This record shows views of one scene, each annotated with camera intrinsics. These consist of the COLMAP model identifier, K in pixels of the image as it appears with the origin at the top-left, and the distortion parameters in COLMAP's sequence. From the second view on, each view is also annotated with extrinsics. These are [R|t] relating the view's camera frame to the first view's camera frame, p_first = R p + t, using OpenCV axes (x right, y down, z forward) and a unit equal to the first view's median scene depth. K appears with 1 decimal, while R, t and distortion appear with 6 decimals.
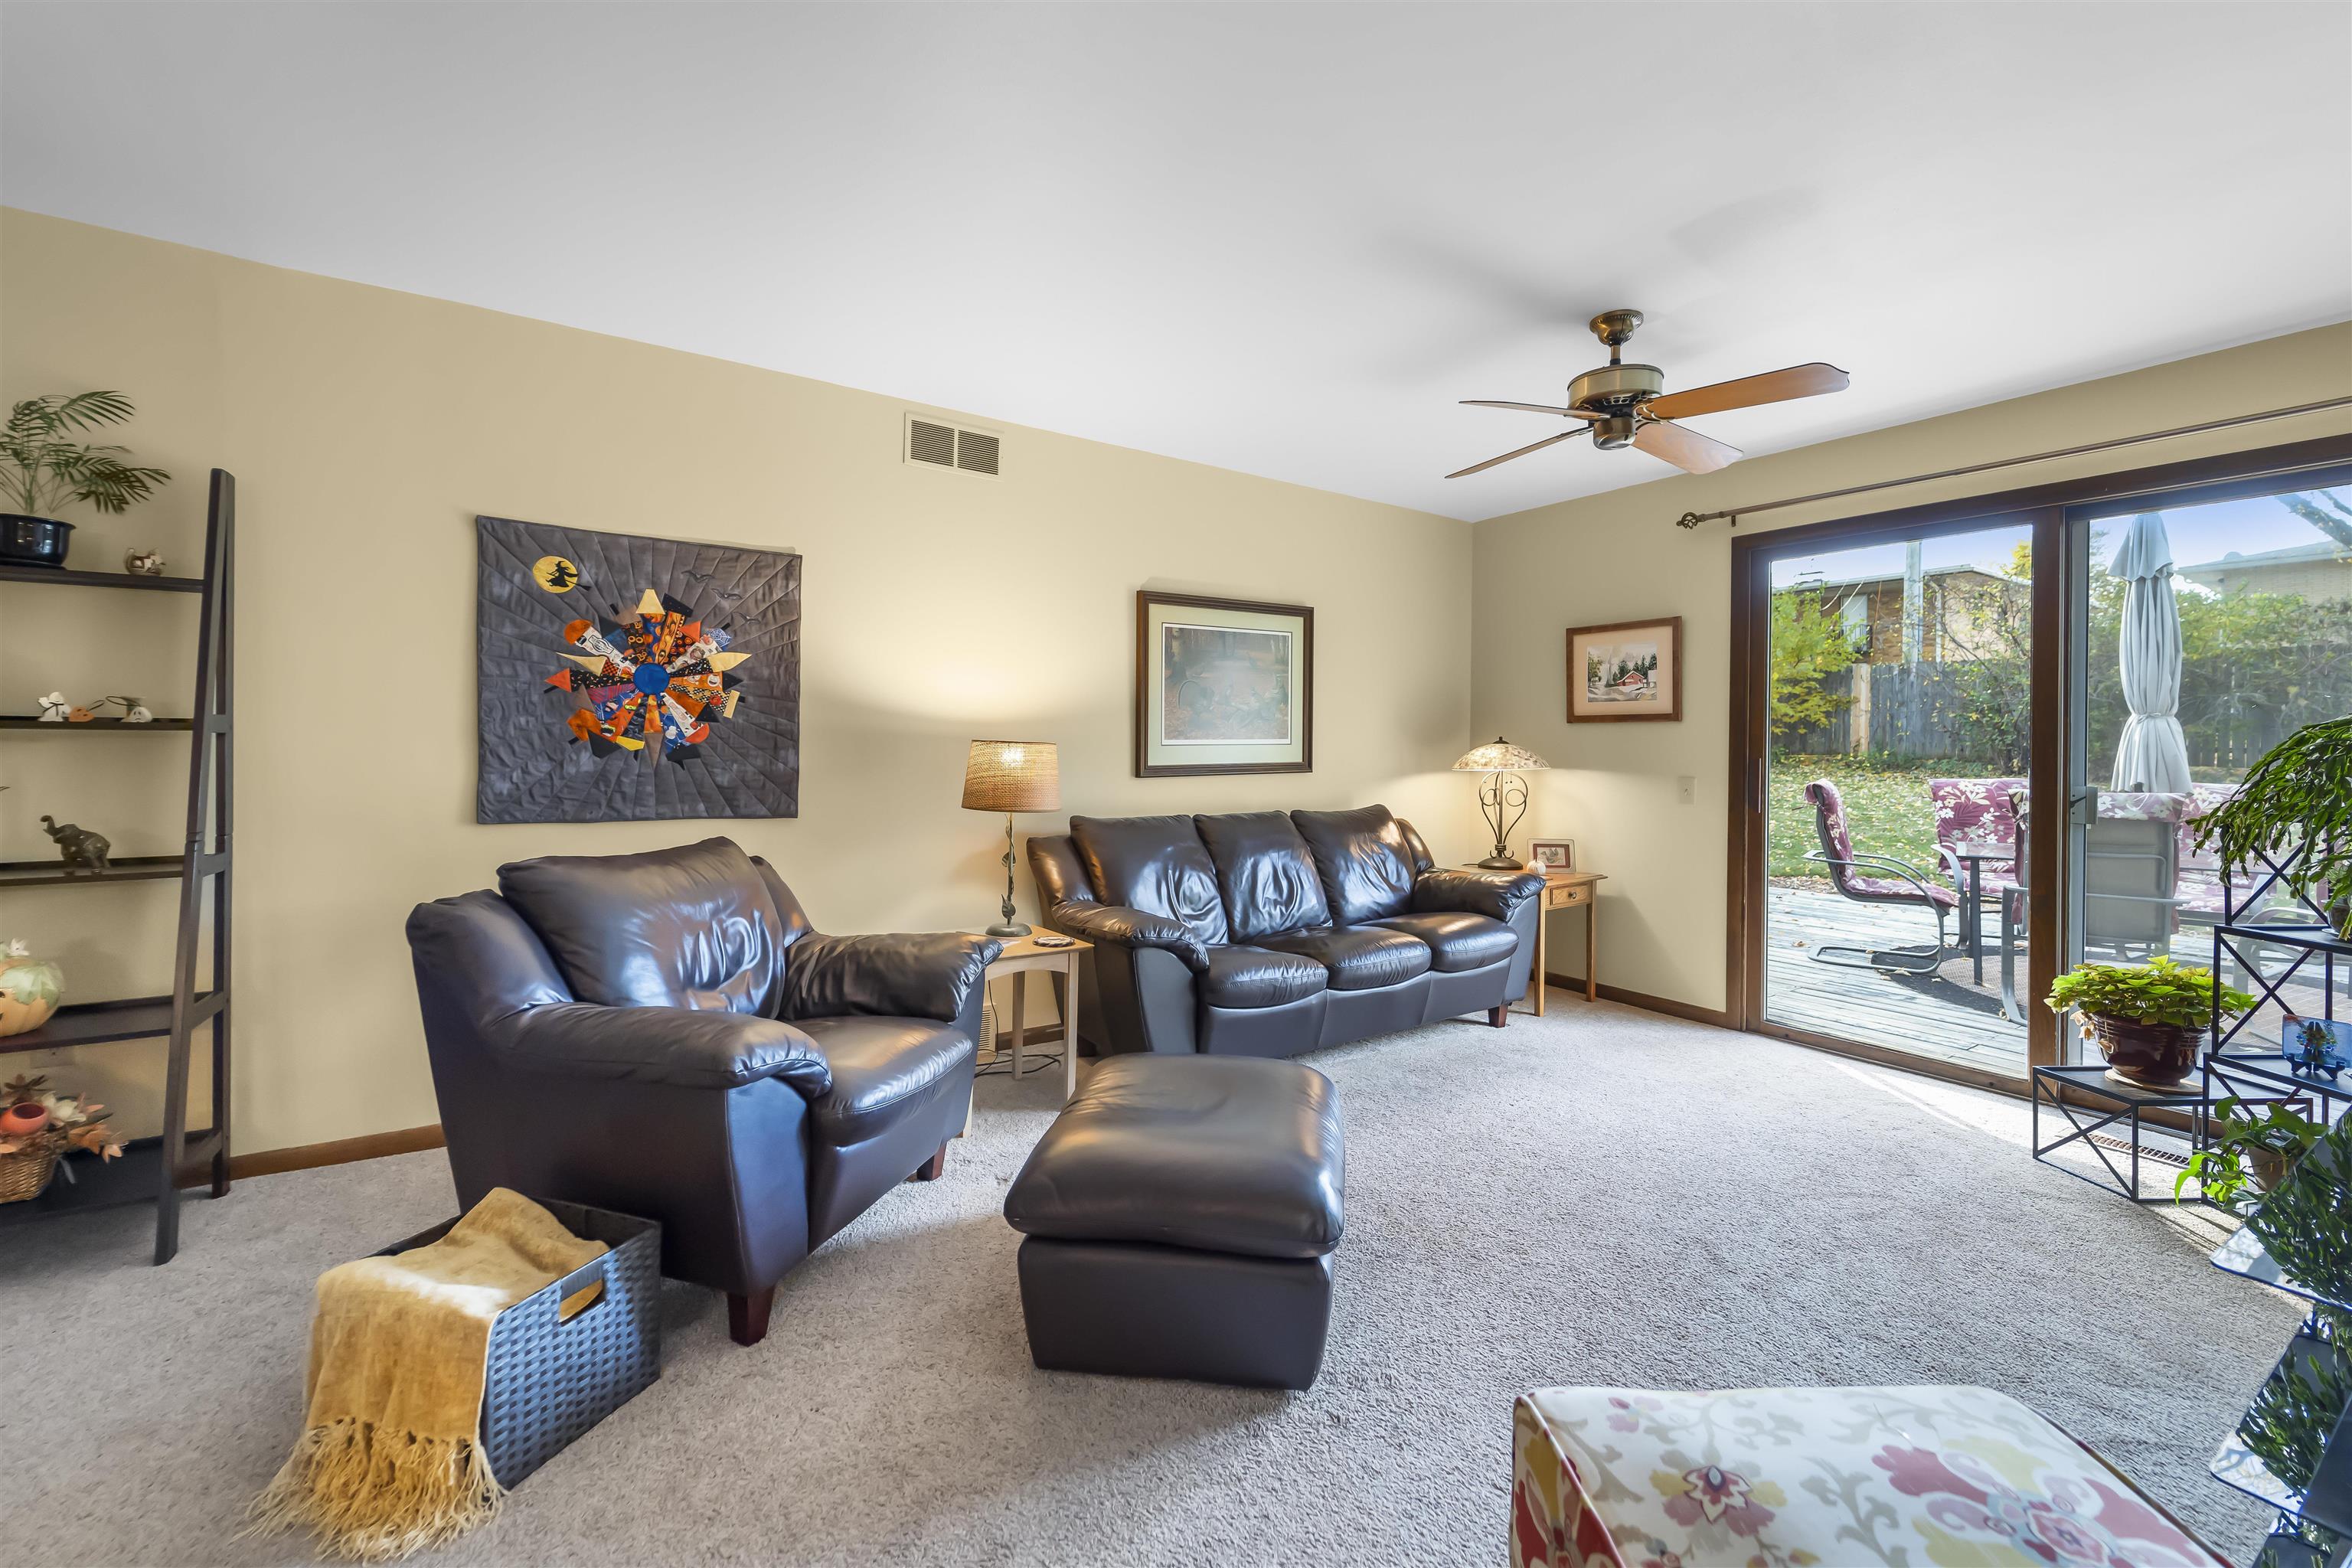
lens RADIAL K [[947.3, 0, 1198.4], [0, 947.3, 745.5], [0, 0, 1]] dist [-0.000843, -0.000988]
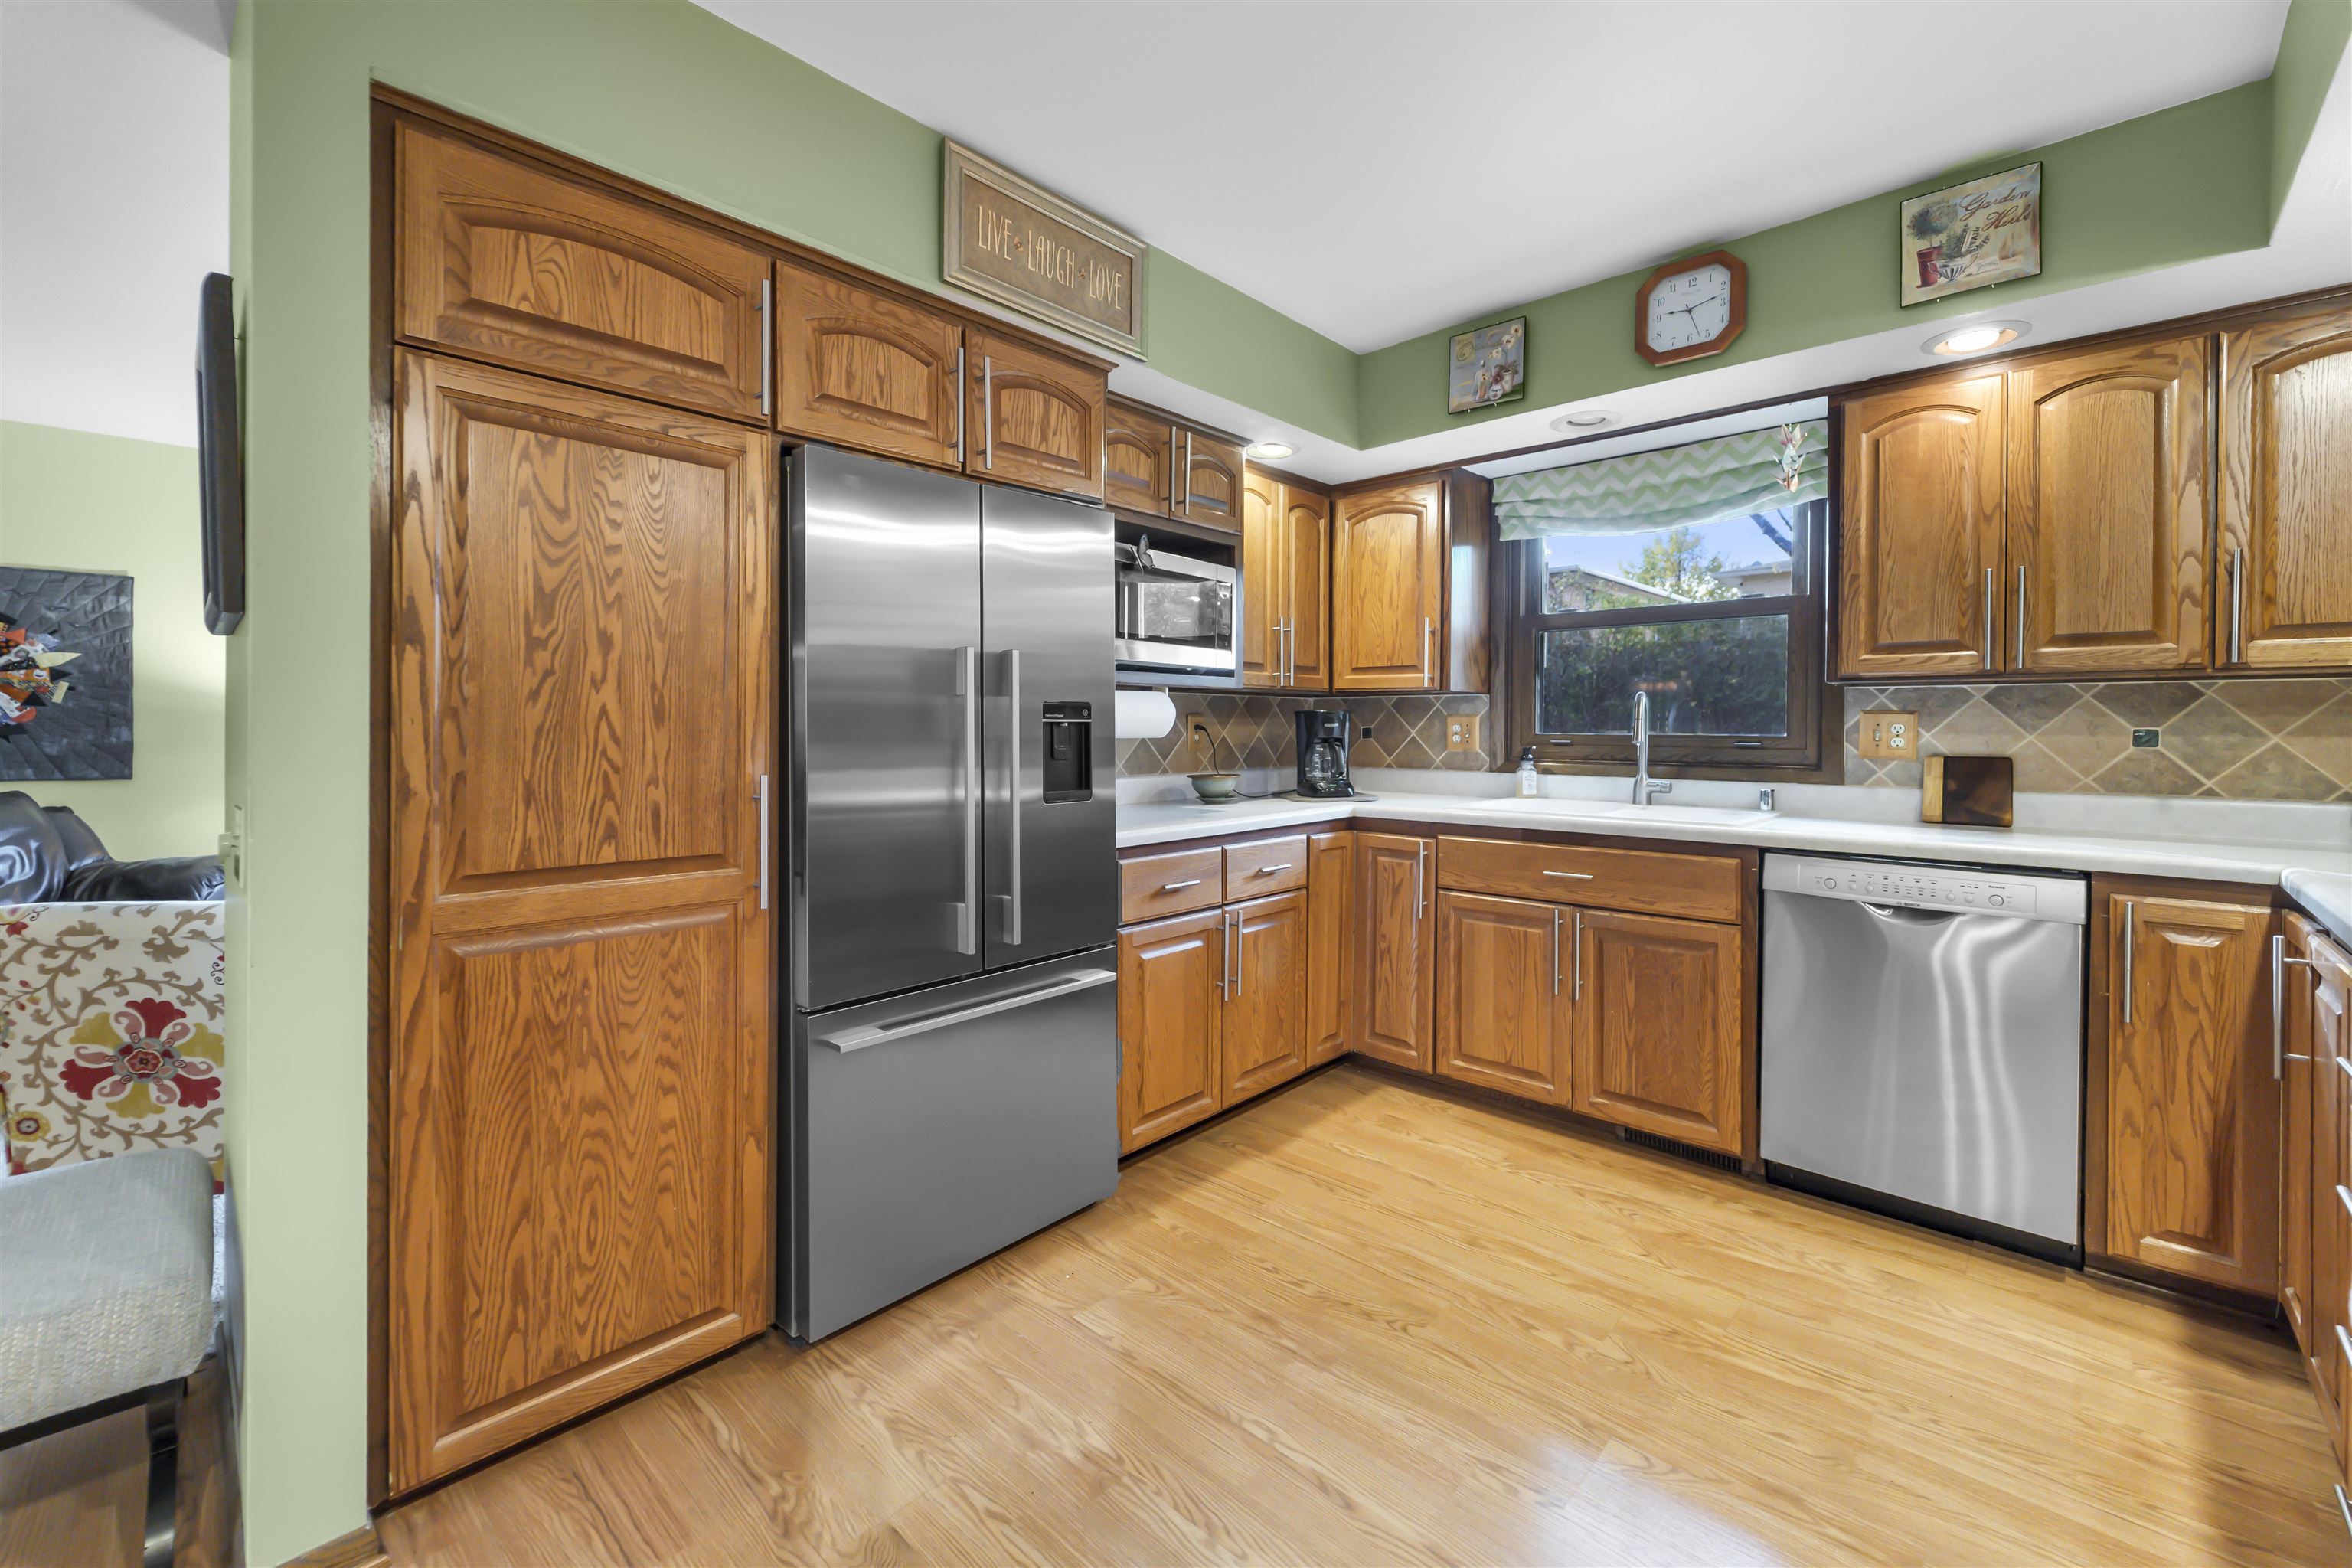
lens RADIAL K [[947.3, 0, 1195.5], [0, 947.3, 729.6], [0, 0, 1]] dist [-0.000843, -0.000988]
pose [[0.974565, -0.009147, 0.223916, 0.581603], [0.007288, 0.999932, 0.009128, 0.005600], [-0.223984, -0.007264, 0.974566, -0.483381]]
